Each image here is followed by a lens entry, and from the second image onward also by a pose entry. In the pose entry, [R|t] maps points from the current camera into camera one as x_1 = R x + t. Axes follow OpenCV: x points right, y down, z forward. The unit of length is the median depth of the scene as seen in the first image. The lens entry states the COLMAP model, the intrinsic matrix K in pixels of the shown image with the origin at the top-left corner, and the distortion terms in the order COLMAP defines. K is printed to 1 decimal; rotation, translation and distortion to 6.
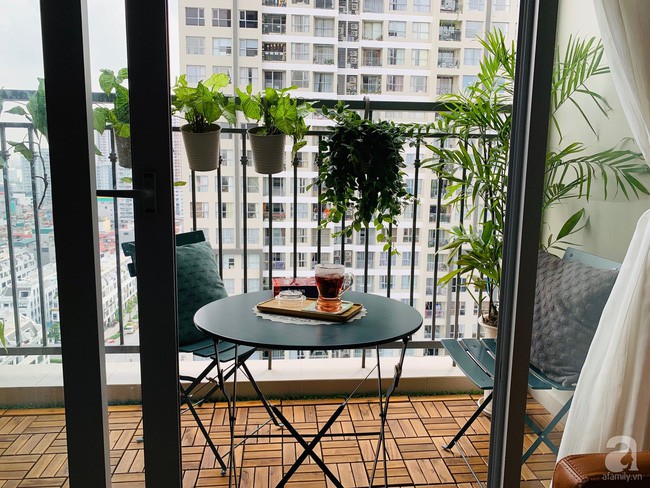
lens RADIAL K [[500.0, 0, 324.8], [0, 500.0, 242.6], [0, 0, 1]] dist [-0.059822, -0.006252]
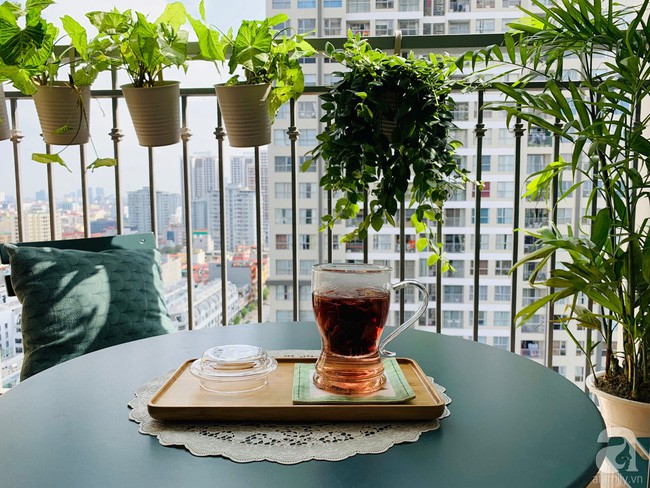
lens RADIAL K [[500.0, 0, 326.8], [0, 500.0, 245.4], [0, 0, 1]] dist [-0.059822, -0.006252]
pose [[0.984840, -0.005830, -0.173365, 0.107387], [-0.004970, 0.998077, -0.061795, 0.033292], [0.173391, 0.061719, 0.982917, 0.367935]]
